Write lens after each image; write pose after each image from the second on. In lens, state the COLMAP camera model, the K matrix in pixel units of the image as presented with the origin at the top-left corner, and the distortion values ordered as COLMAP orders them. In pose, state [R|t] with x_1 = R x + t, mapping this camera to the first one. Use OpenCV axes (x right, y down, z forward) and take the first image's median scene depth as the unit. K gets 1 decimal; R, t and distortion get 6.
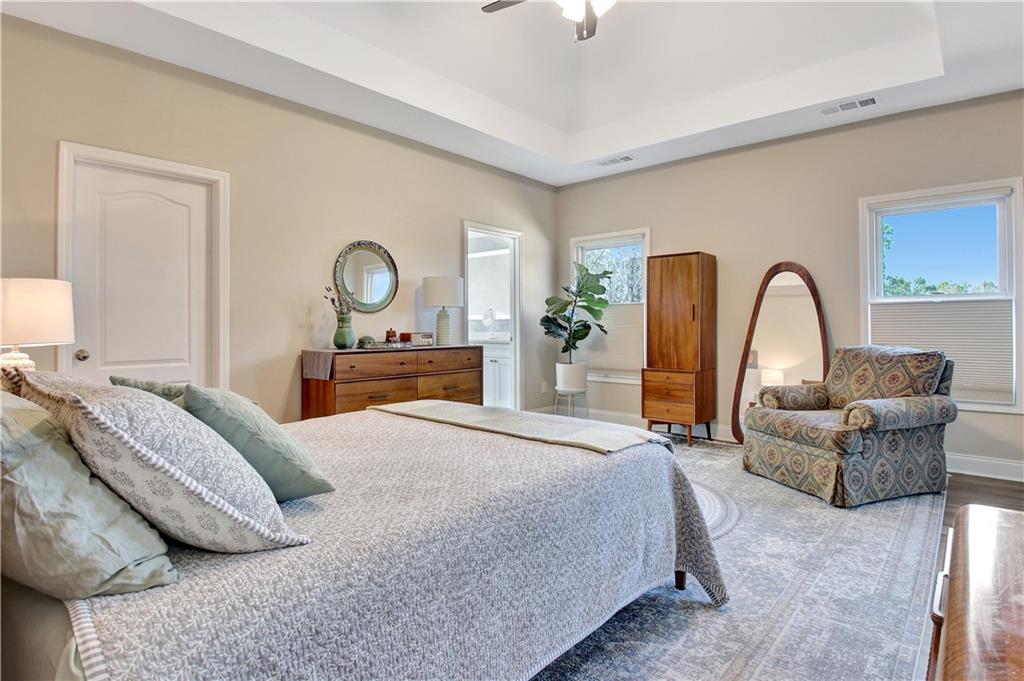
lens RADIAL K [[543.2, 0, 514.1], [0, 543.2, 337.0], [0, 0, 1]] dist [0.042989, -0.000132]
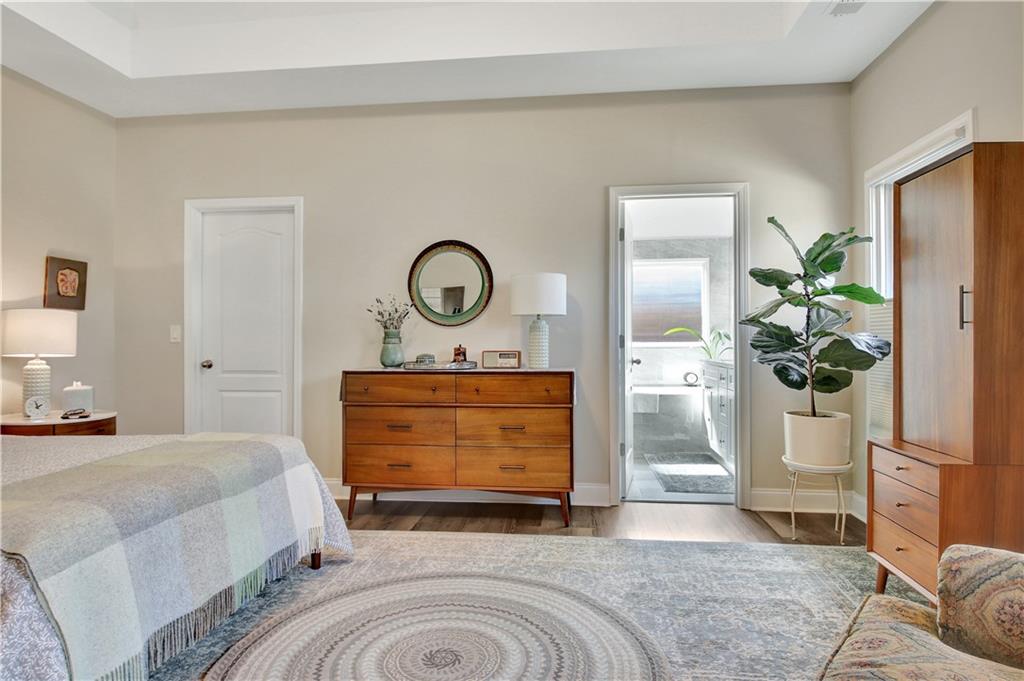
lens RADIAL K [[589.2, 0, 513.9], [0, 589.2, 341.8], [0, 0, 1]] dist [0.040726, 0.000223]
pose [[0.567315, 0.001484, -0.823499, 0.553115], [-0.019584, 0.999740, -0.011690, -0.012099], [0.823268, 0.022759, 0.567197, 0.592558]]
